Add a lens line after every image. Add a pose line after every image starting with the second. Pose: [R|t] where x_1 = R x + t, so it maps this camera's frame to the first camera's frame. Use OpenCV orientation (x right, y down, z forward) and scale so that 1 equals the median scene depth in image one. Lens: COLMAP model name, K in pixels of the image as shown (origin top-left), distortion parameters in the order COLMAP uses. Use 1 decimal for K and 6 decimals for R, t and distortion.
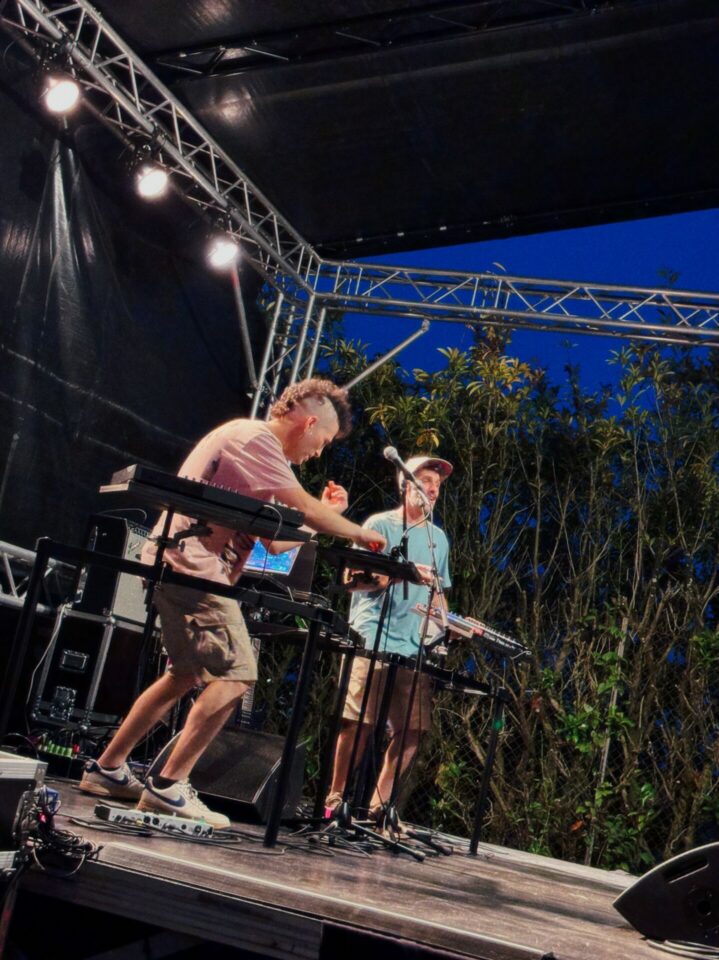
lens RADIAL K [[1441.3, 0, 359.5], [0, 1441.3, 480.0], [0, 0, 1]] dist [0.217136, -0.892849]
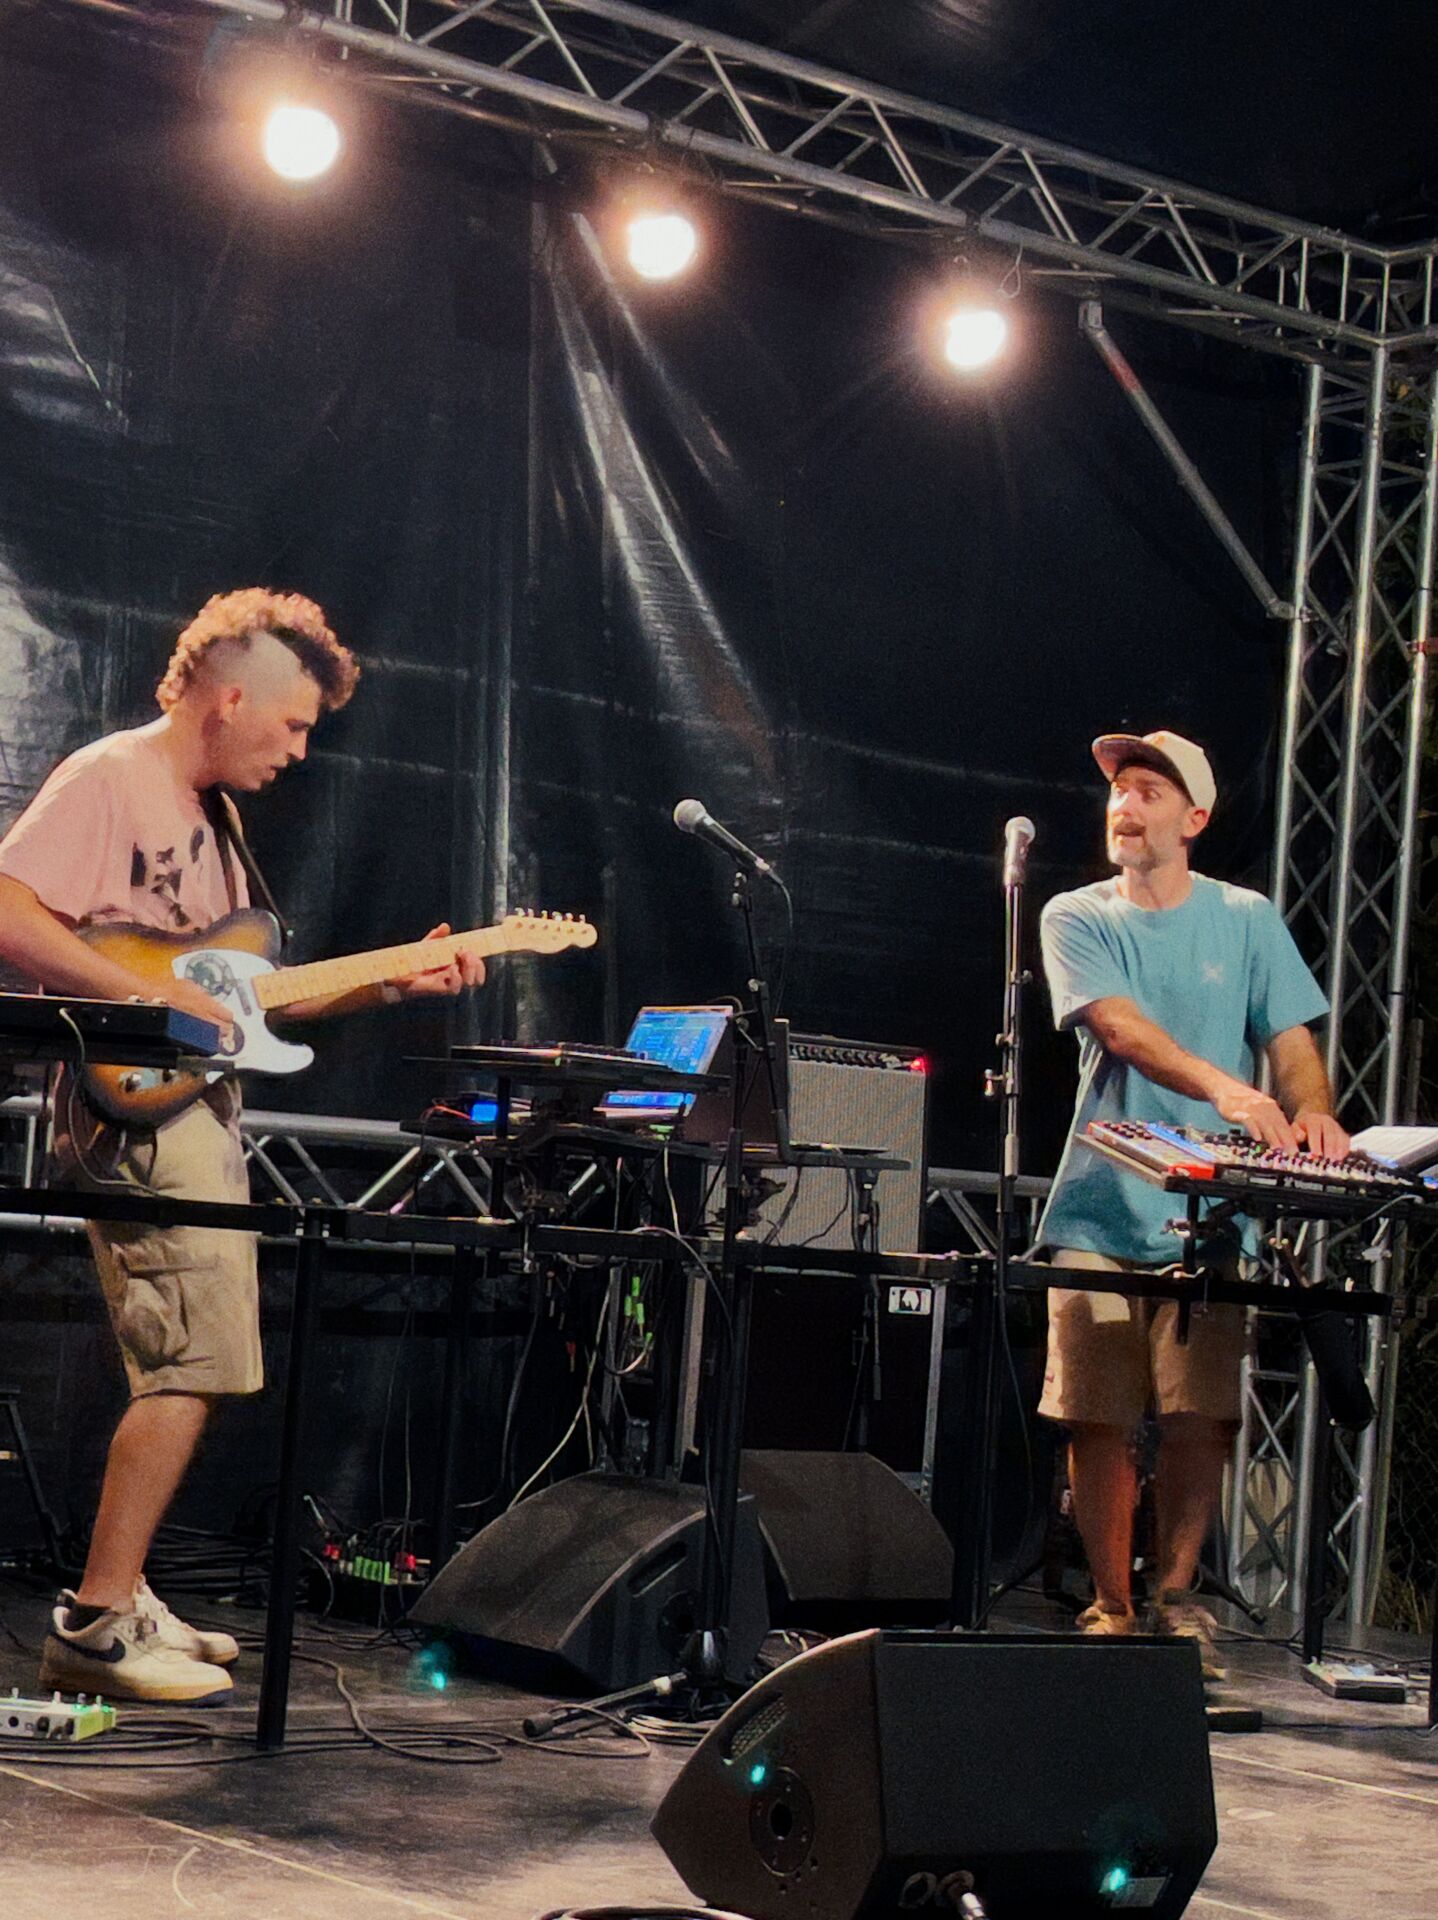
lens RADIAL K [[3599.7, 0, 716.4], [0, 3599.7, 1025.4], [0, 0, 1]] dist [0.066834, -0.065050]
pose [[0.828929, -0.175583, -0.531081, 0.314402], [0.194072, 0.980755, -0.021337, 0.039228], [0.524607, -0.085381, 0.847052, 0.062966]]
